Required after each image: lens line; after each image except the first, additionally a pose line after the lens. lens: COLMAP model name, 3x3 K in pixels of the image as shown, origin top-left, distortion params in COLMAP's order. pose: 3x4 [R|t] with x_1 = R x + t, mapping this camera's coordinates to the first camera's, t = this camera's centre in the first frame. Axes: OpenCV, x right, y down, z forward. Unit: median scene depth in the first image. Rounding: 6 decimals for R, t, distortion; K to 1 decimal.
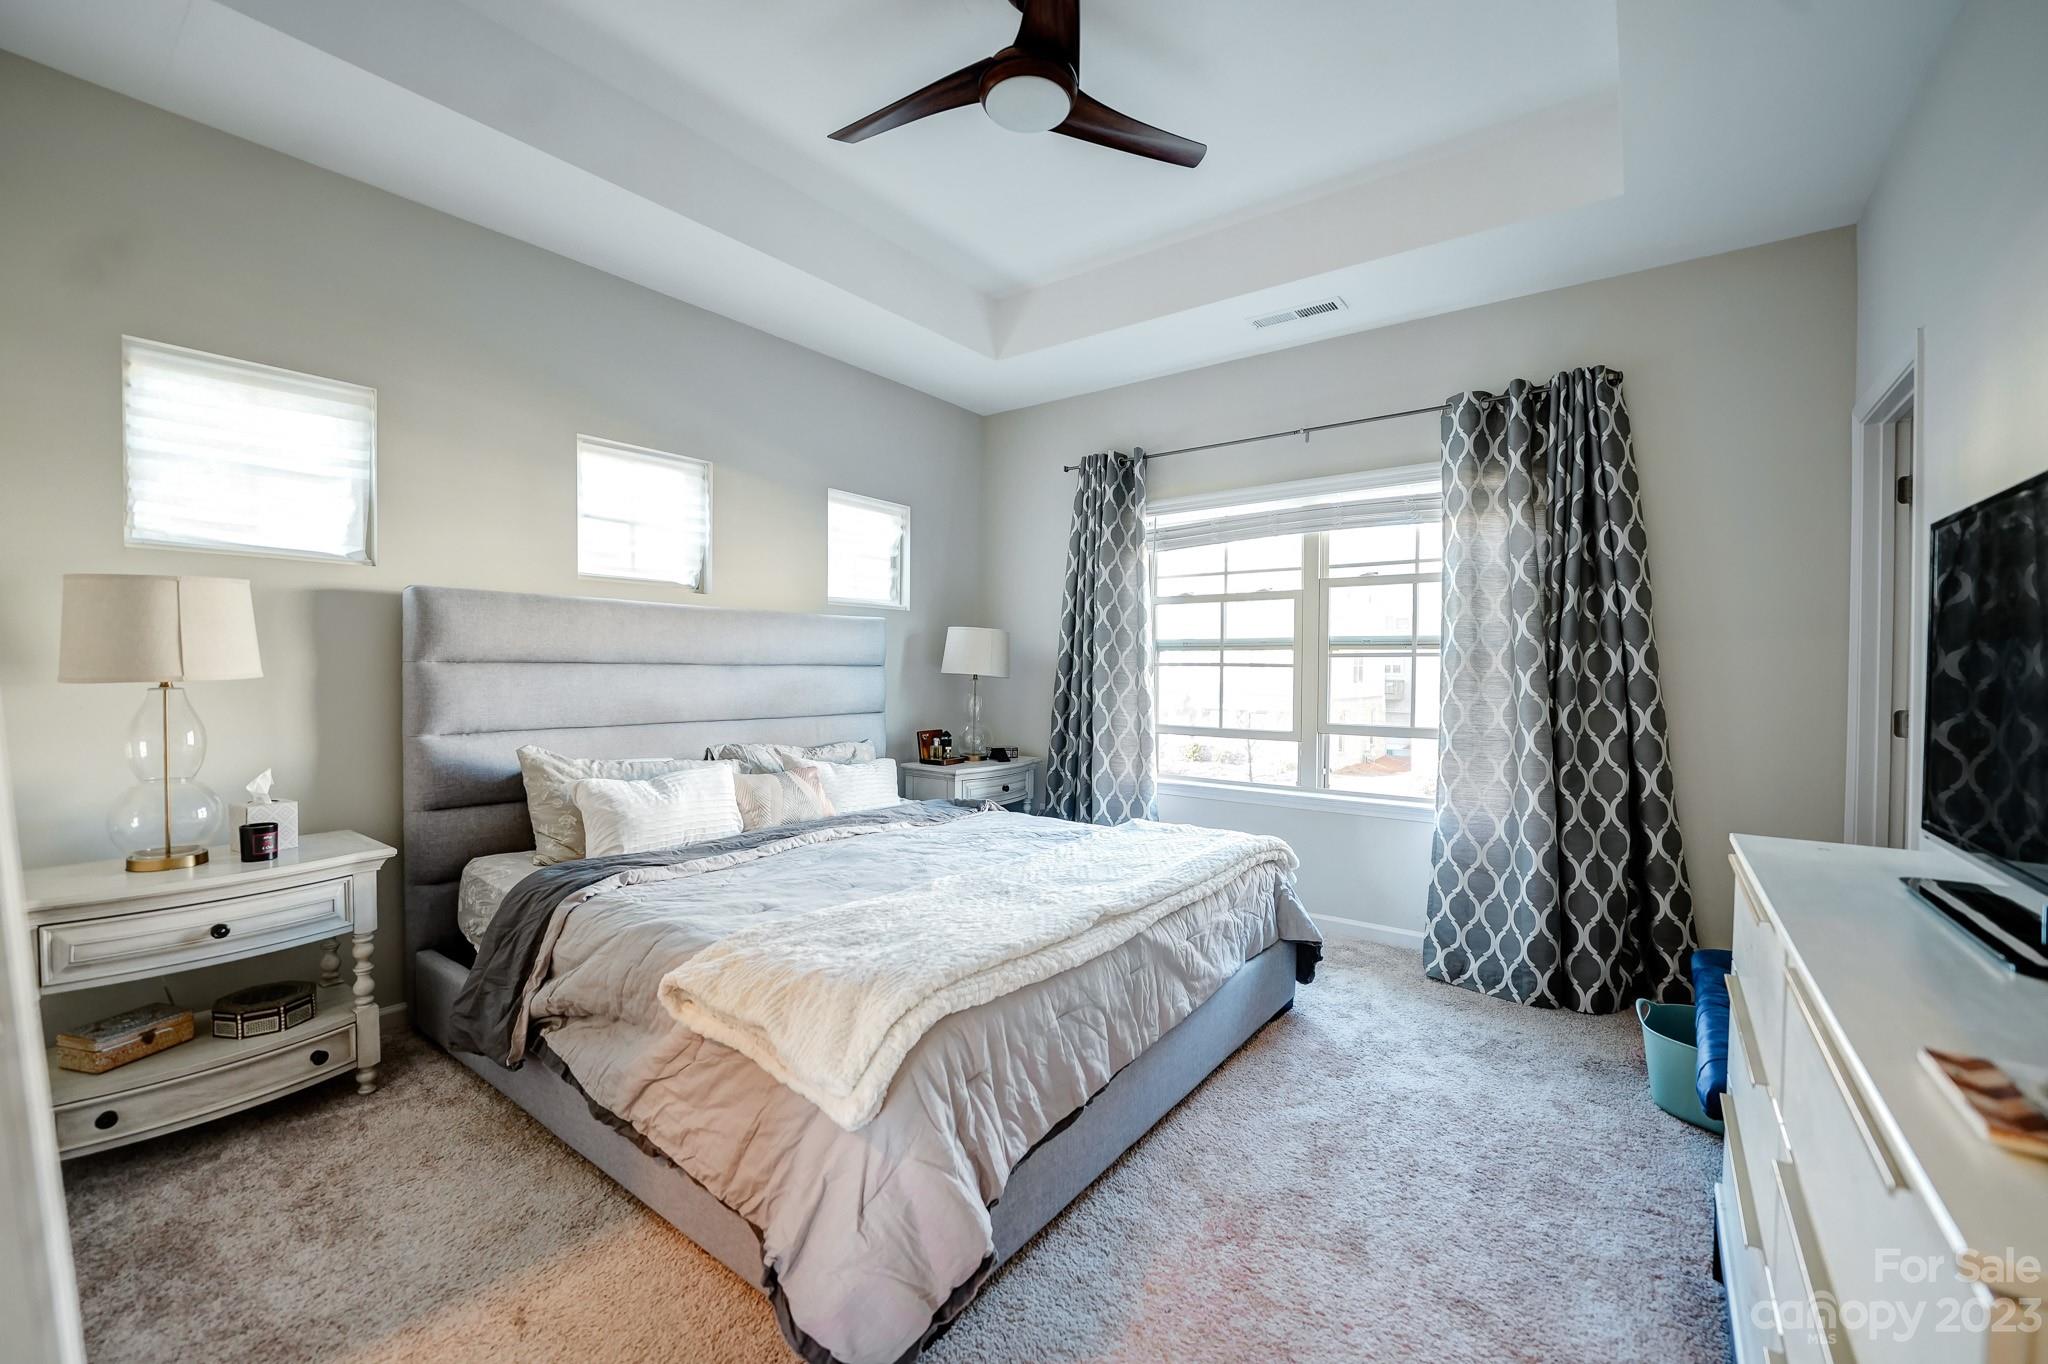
lens RADIAL K [[838.7, 0, 1024.0], [0, 838.7, 682.0], [0, 0, 1]] dist [-0.015820, 0.000056]
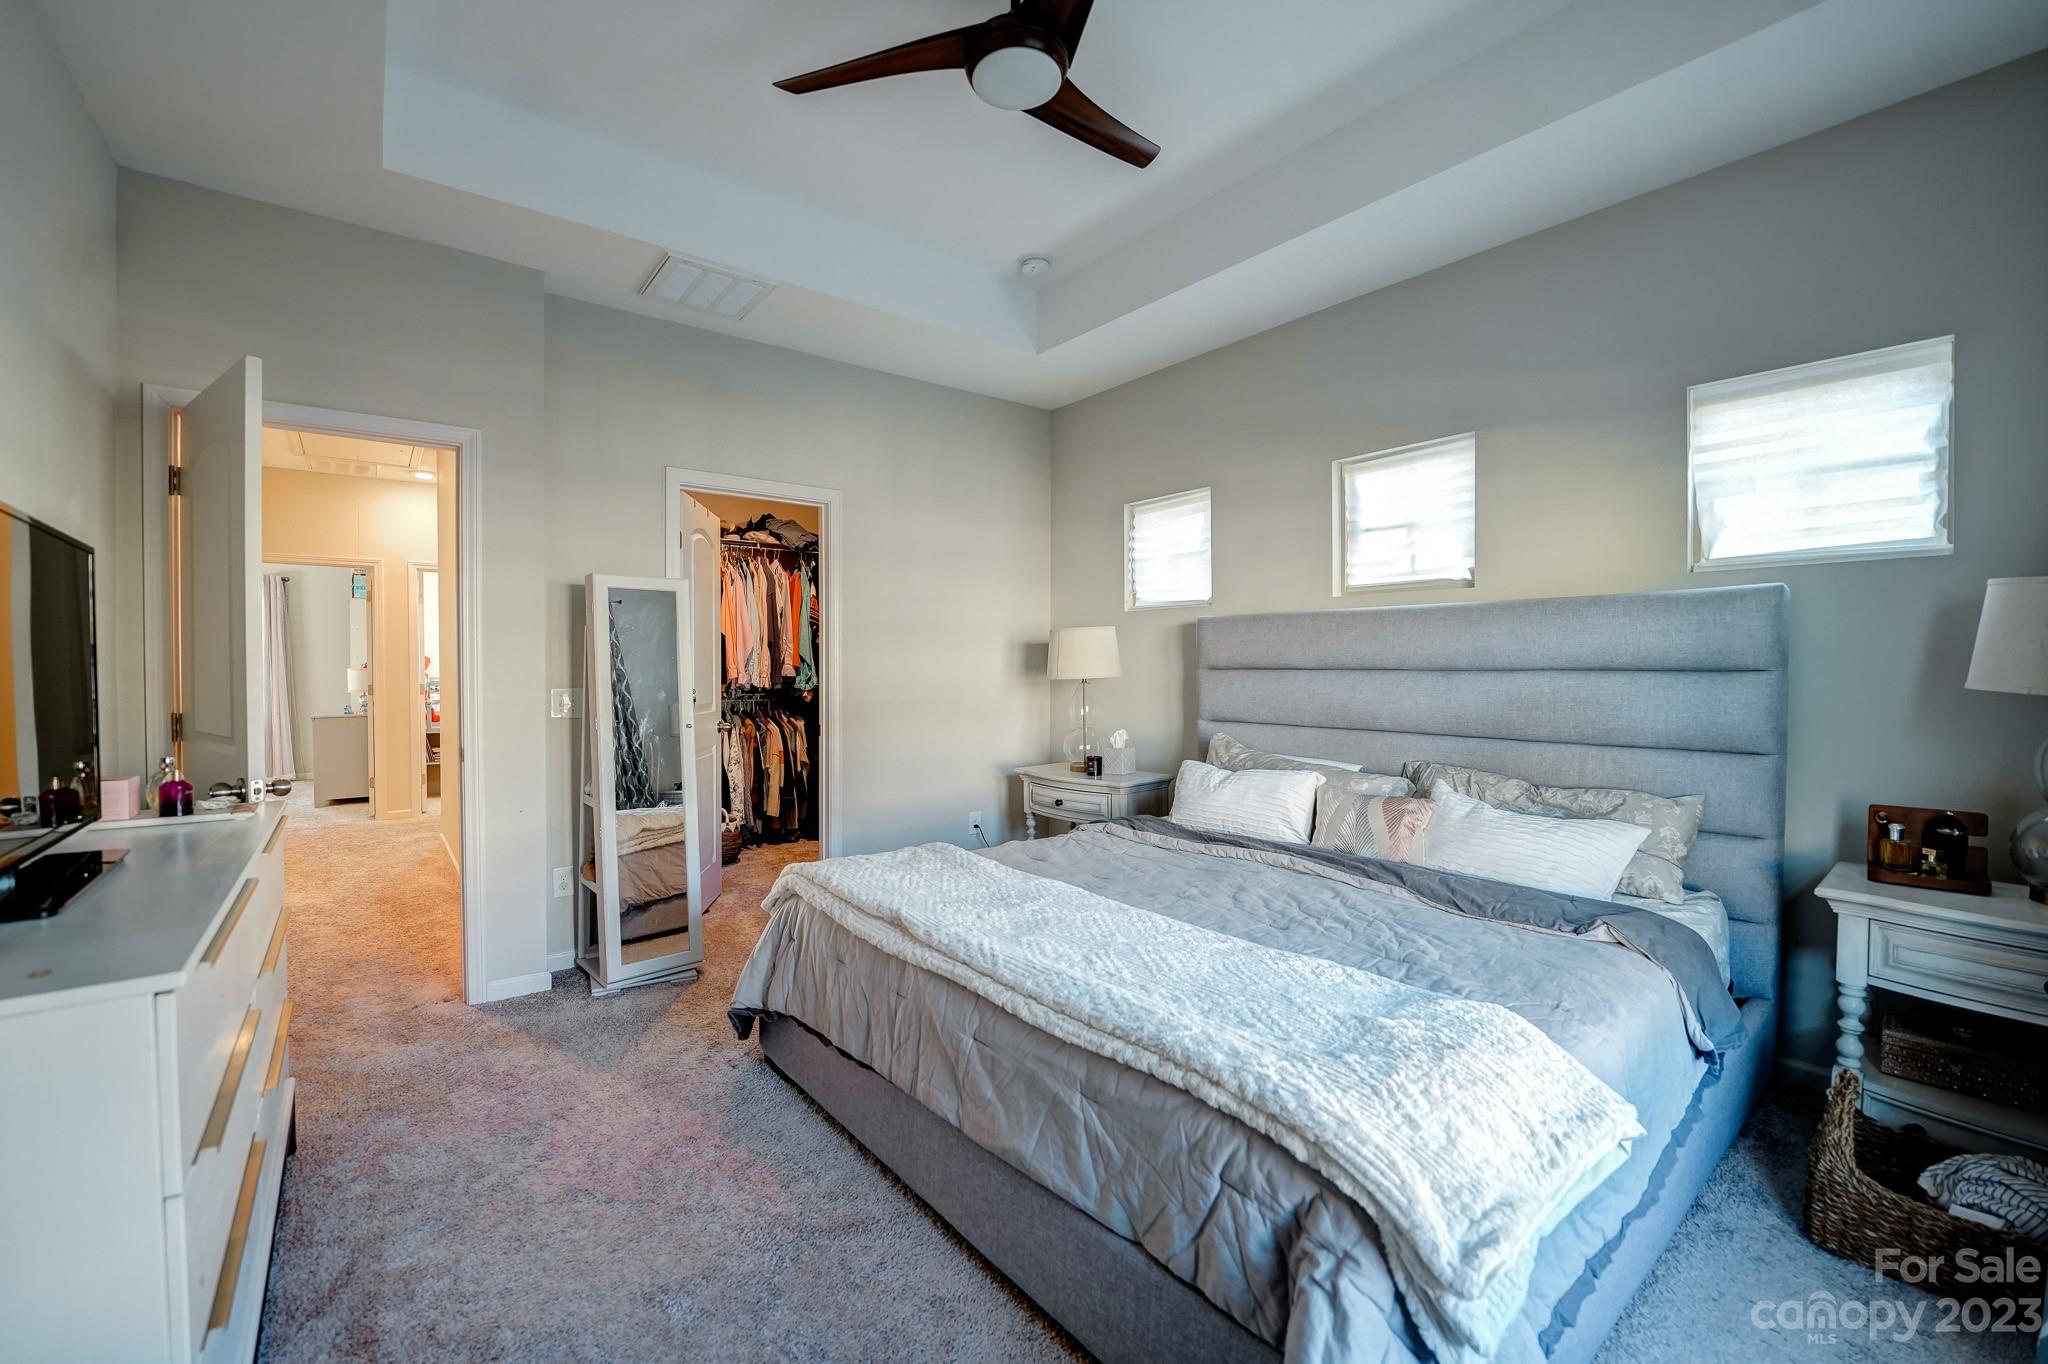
lens RADIAL K [[838.7, 0, 1024.0], [0, 838.7, 682.0], [0, 0, 1]] dist [-0.015820, 0.000056]
pose [[-0.240424, 0.015123, -0.970550, 0.646867], [-0.017866, 0.999640, 0.020002, -0.019638], [0.970503, 0.022149, -0.240068, 0.866815]]
